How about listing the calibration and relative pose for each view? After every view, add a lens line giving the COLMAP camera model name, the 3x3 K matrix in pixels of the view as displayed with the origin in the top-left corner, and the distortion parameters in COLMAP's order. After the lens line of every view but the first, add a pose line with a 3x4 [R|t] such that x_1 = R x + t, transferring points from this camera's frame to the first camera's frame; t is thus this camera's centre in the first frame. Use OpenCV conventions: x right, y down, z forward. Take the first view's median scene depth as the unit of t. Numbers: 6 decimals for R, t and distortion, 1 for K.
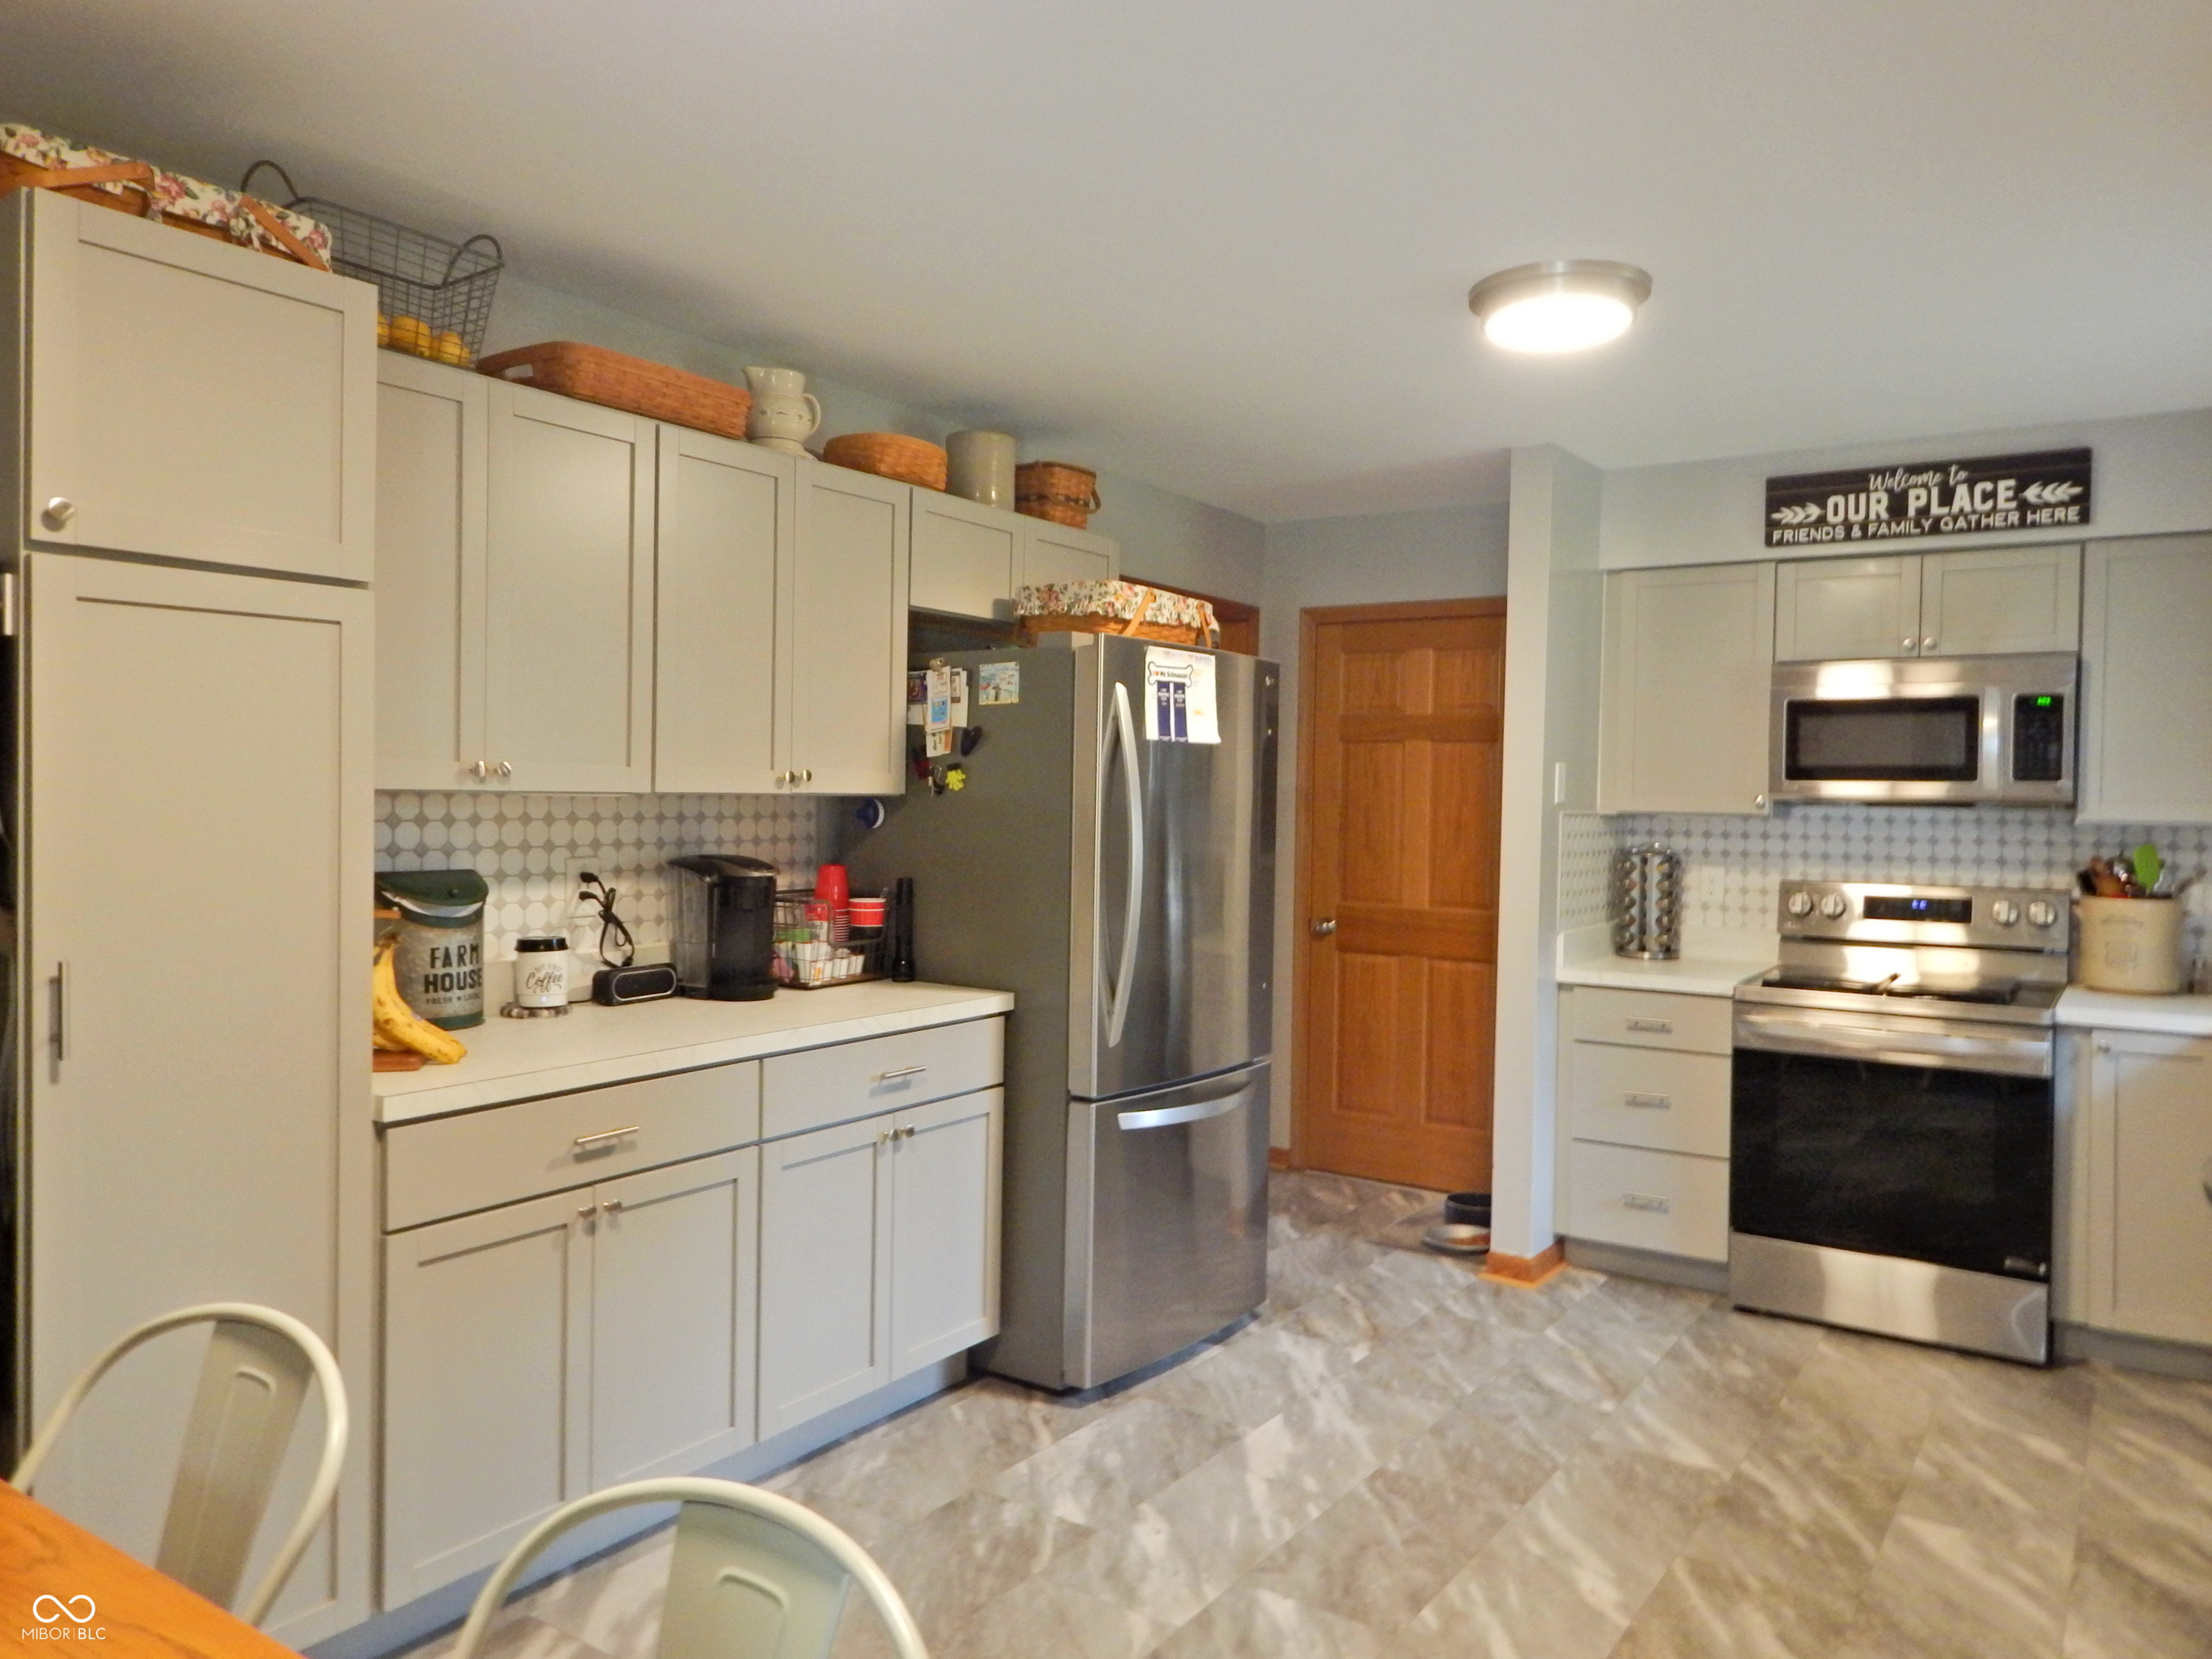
lens RADIAL K [[1572.2, 0, 1104.0], [0, 1572.2, 818.7], [0, 0, 1]] dist [0.021534, -0.007462]
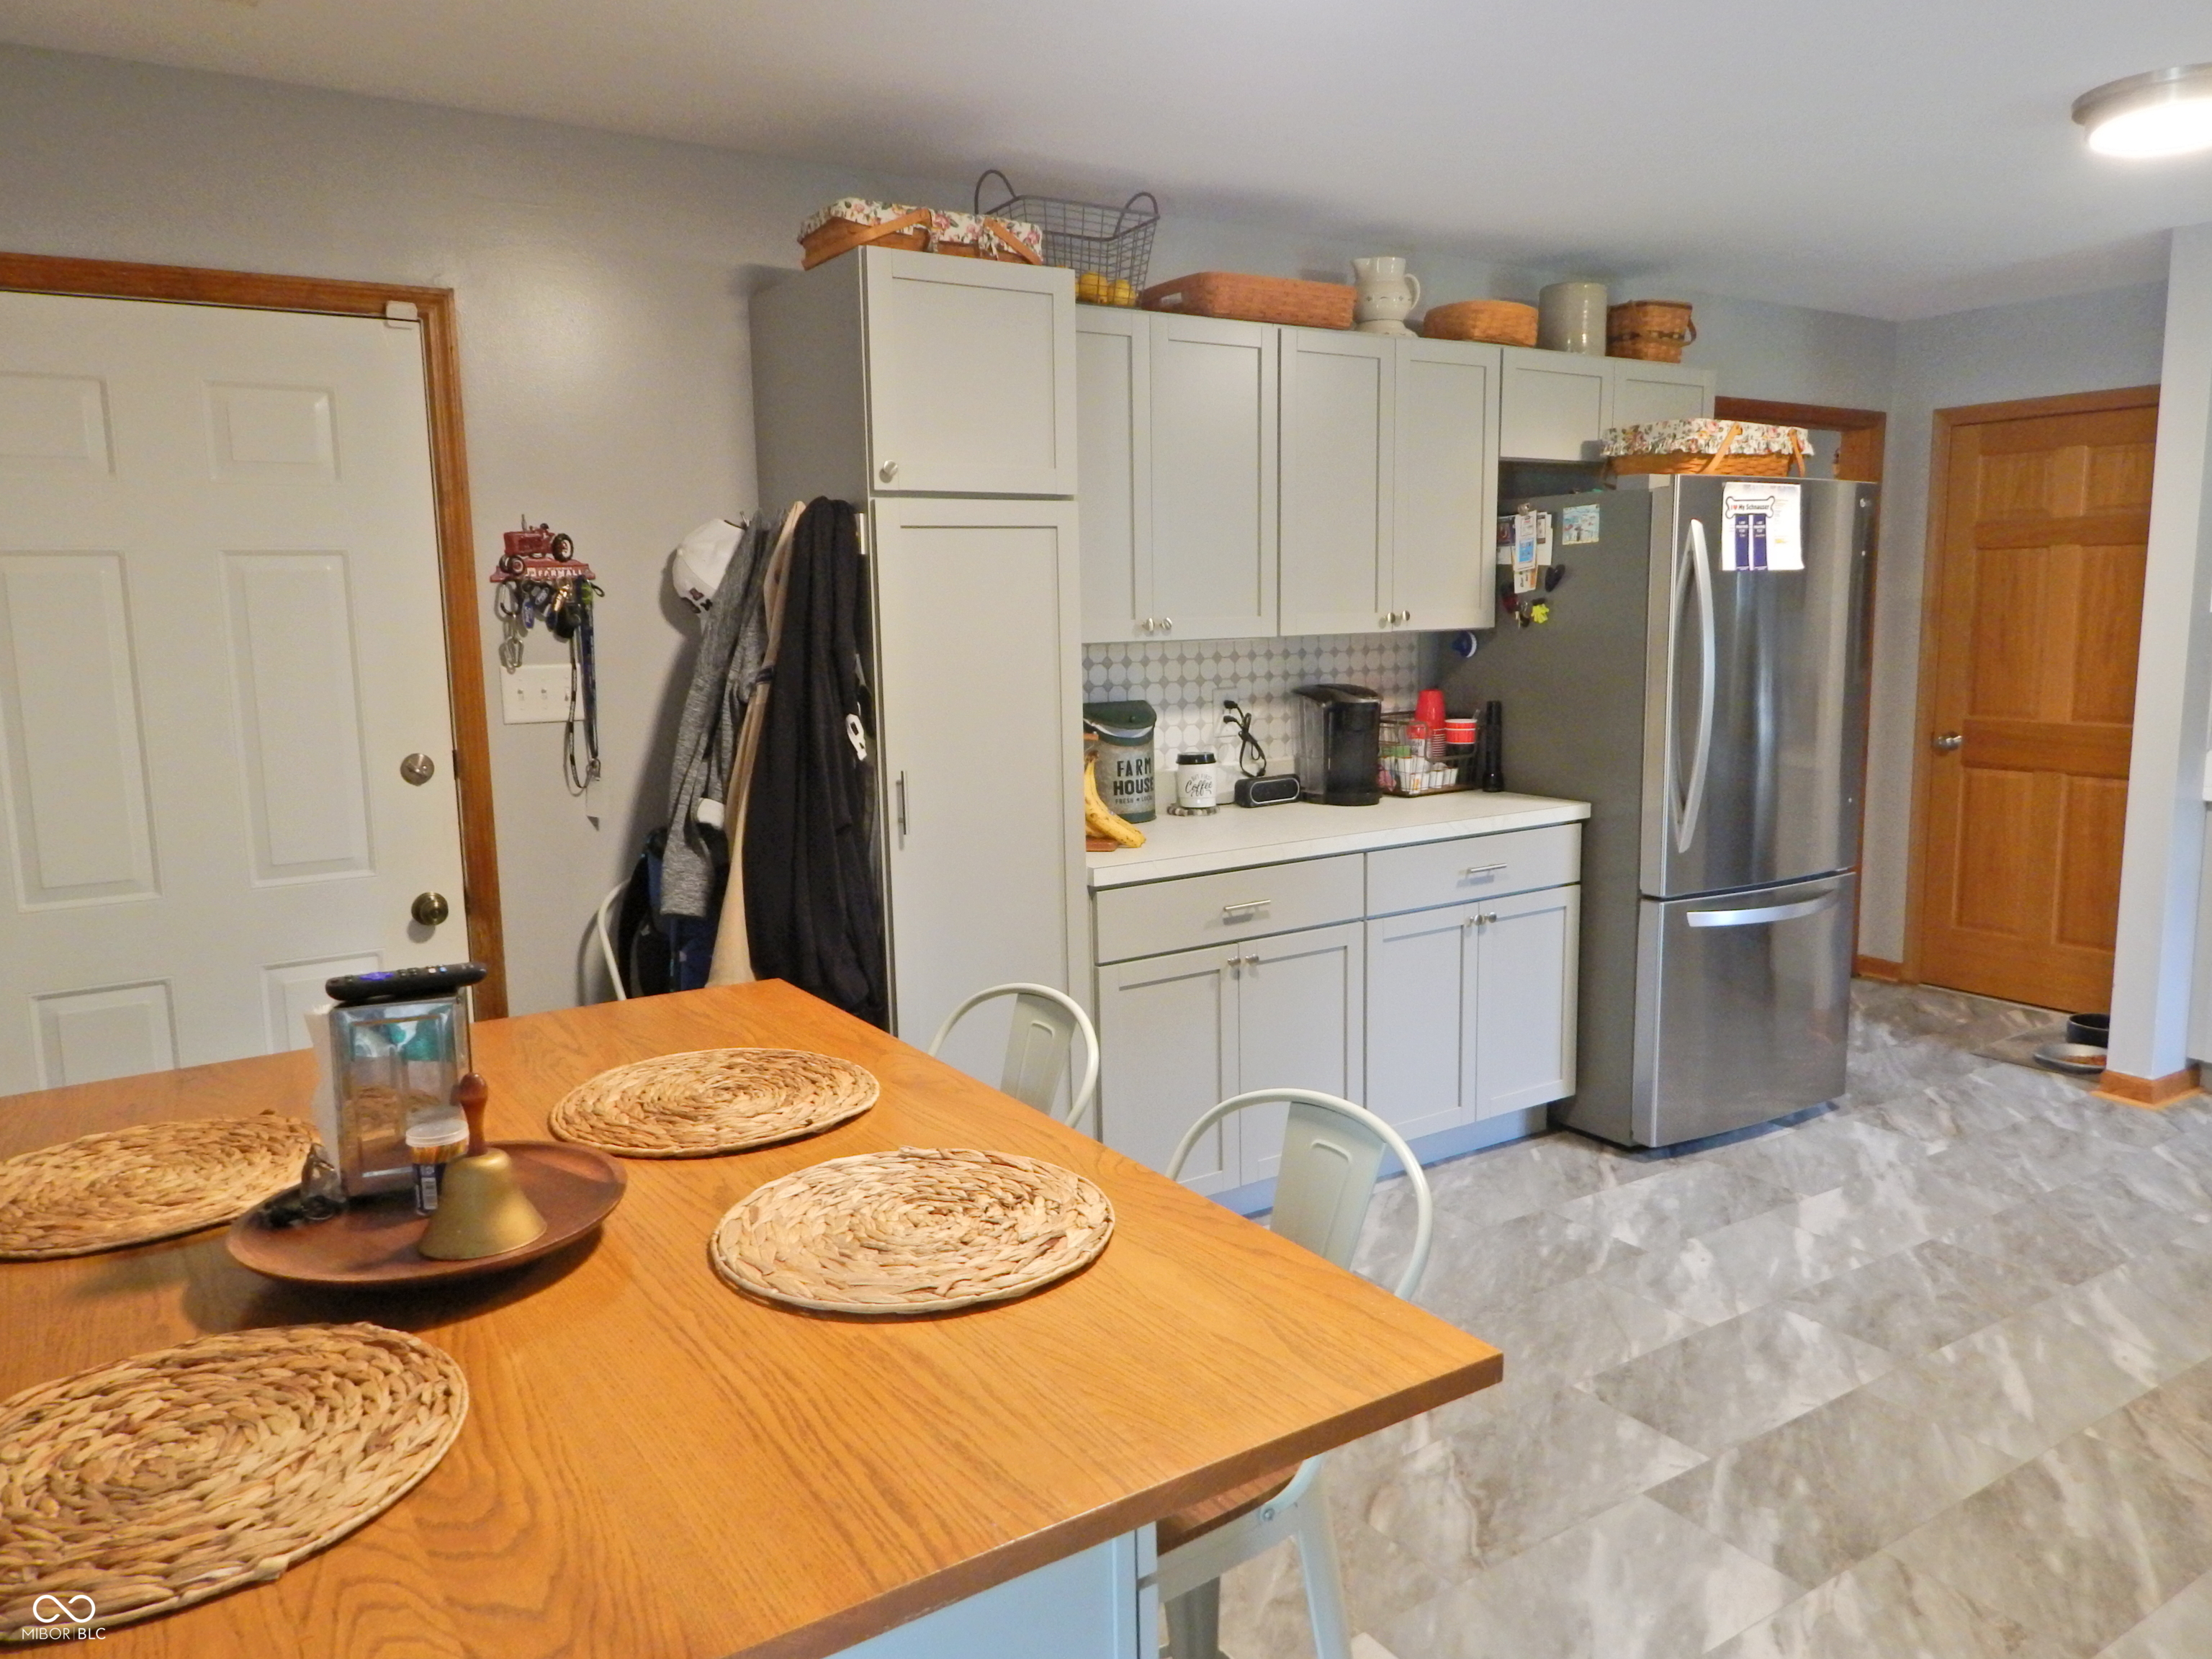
lens RADIAL K [[1572.2, 0, 1089.9], [0, 1572.2, 821.9], [0, 0, 1]] dist [0.021534, -0.007462]
pose [[0.919212, 0.021977, -0.393149, 0.057936], [0.026897, 0.992605, 0.118373, -0.019591], [0.392843, -0.119384, 0.911823, -0.176818]]
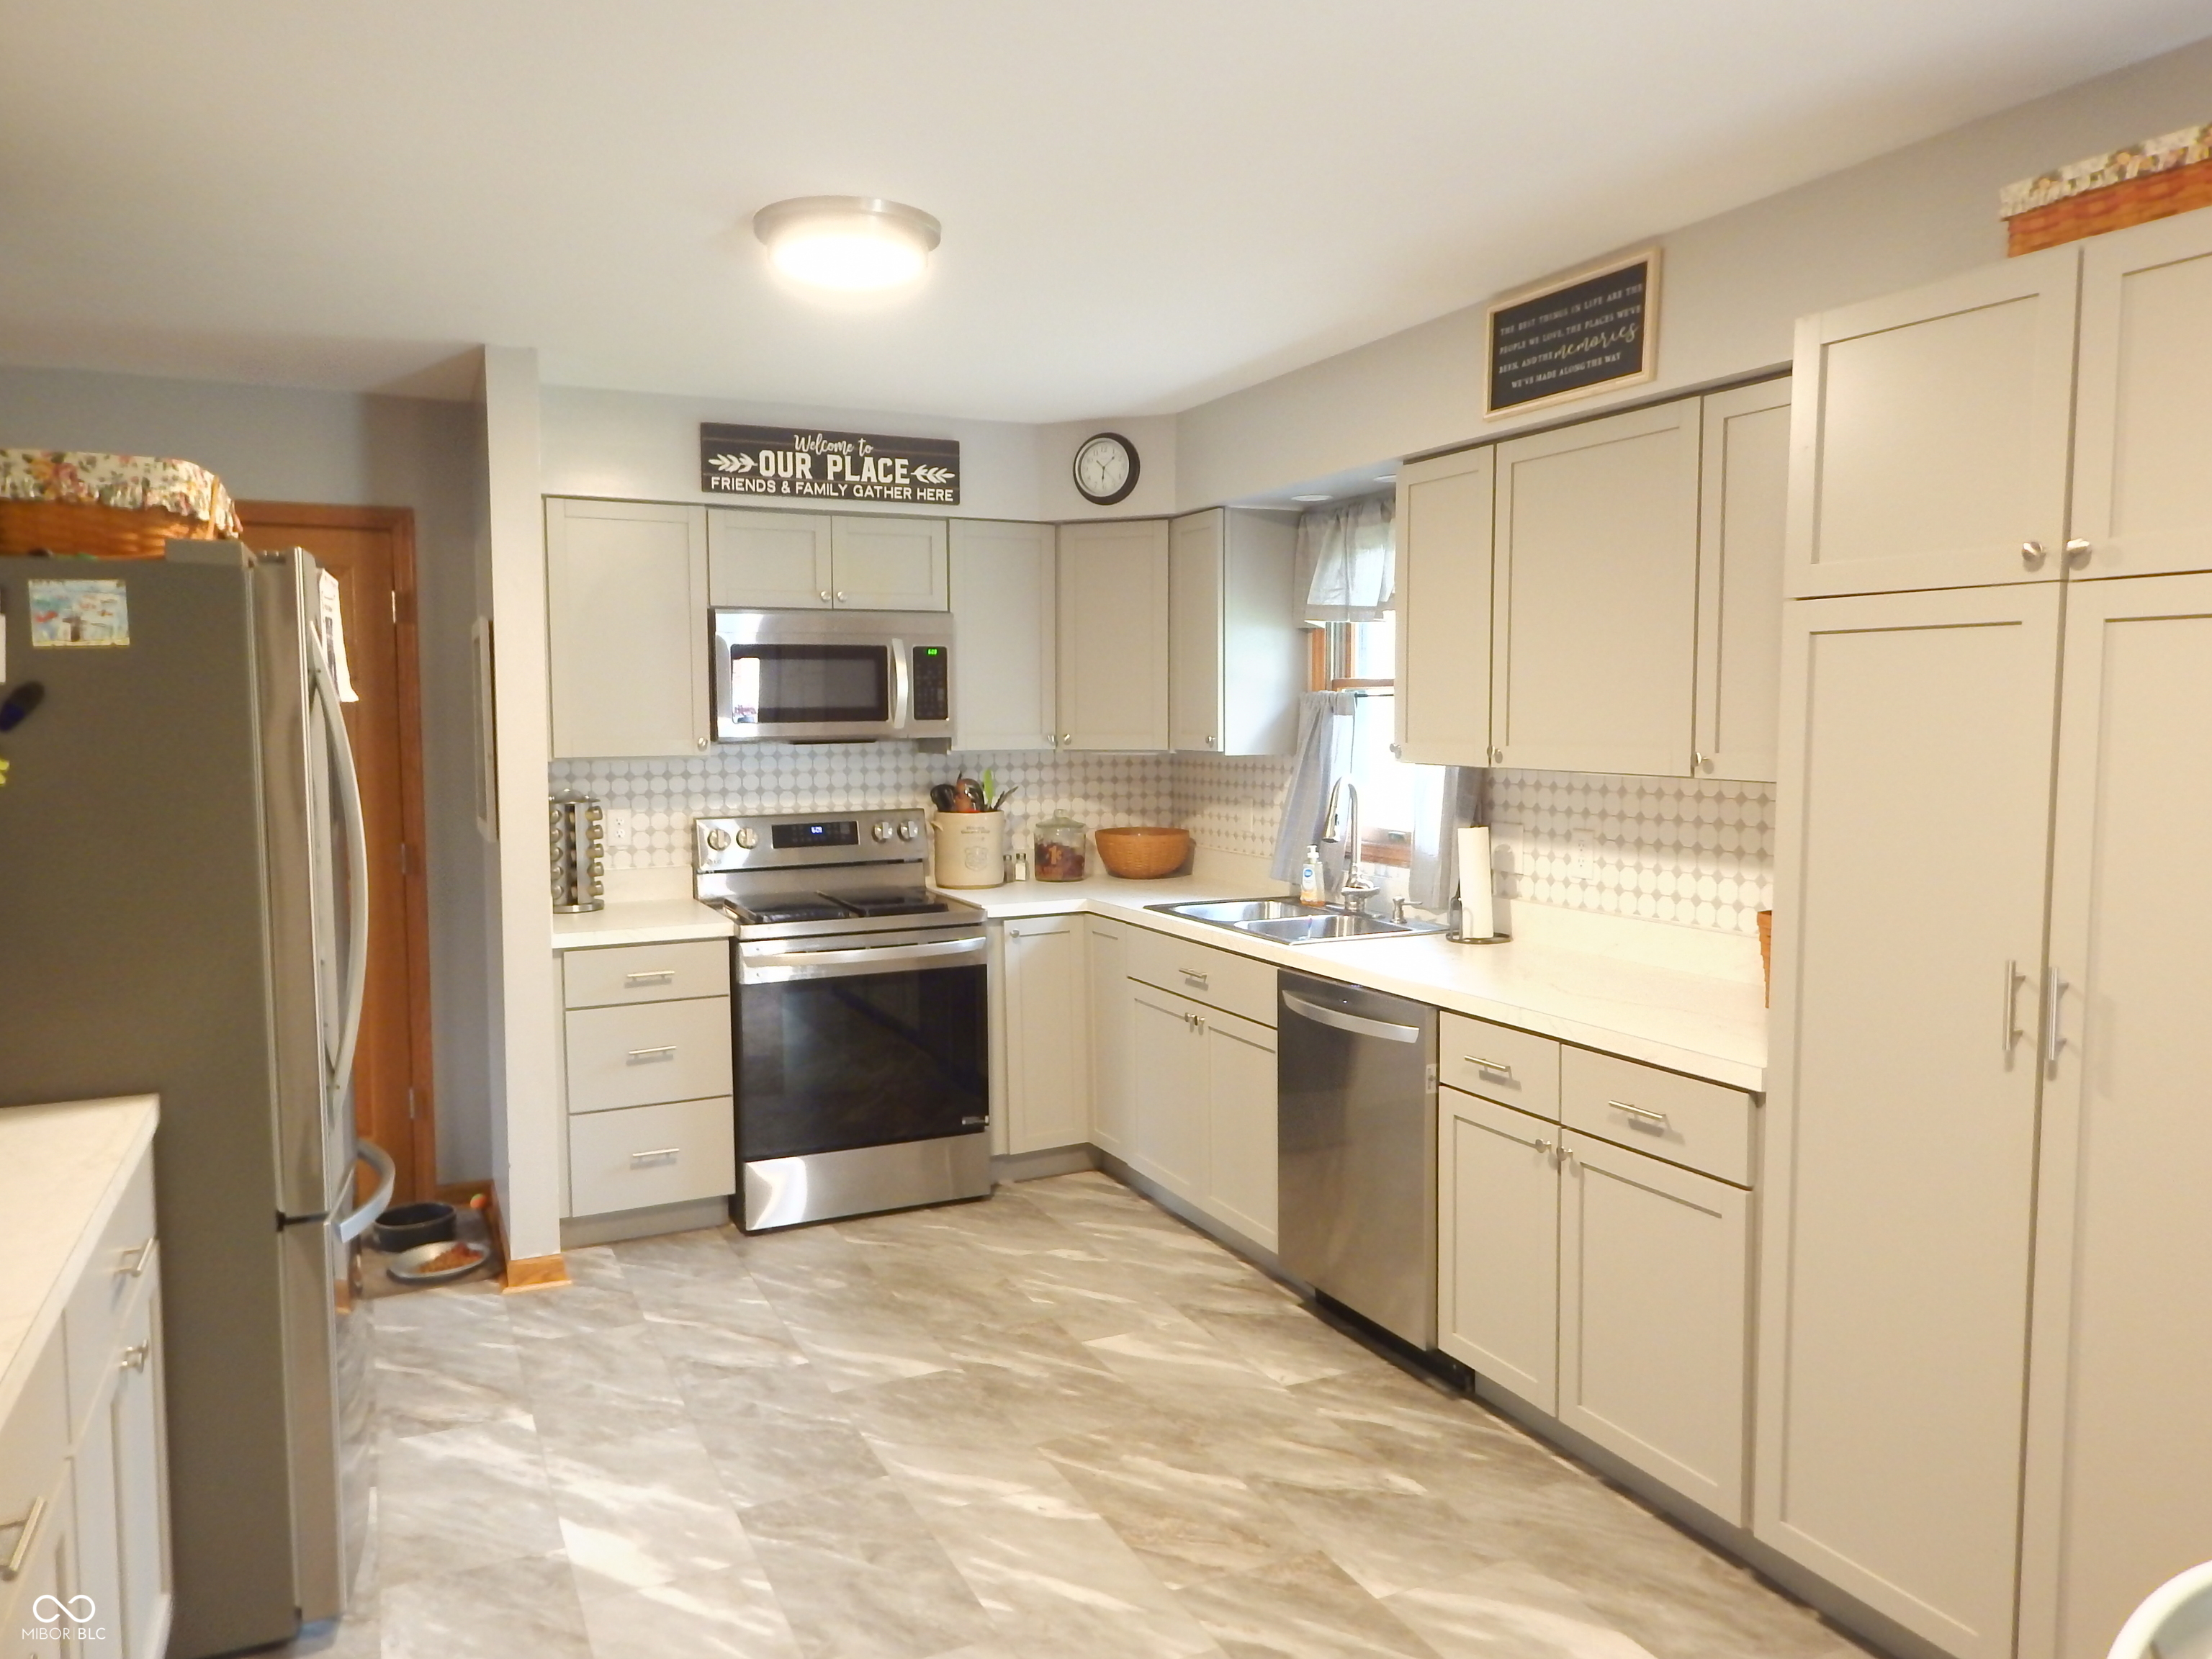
lens RADIAL K [[1572.2, 0, 1094.6], [0, 1572.2, 820.4], [0, 0, 1]] dist [0.021534, -0.007462]
pose [[0.499557, -0.083144, 0.862282, -0.426039], [0.028994, 0.996431, 0.079281, -0.043401], [-0.865796, -0.014604, 0.500185, 0.344158]]
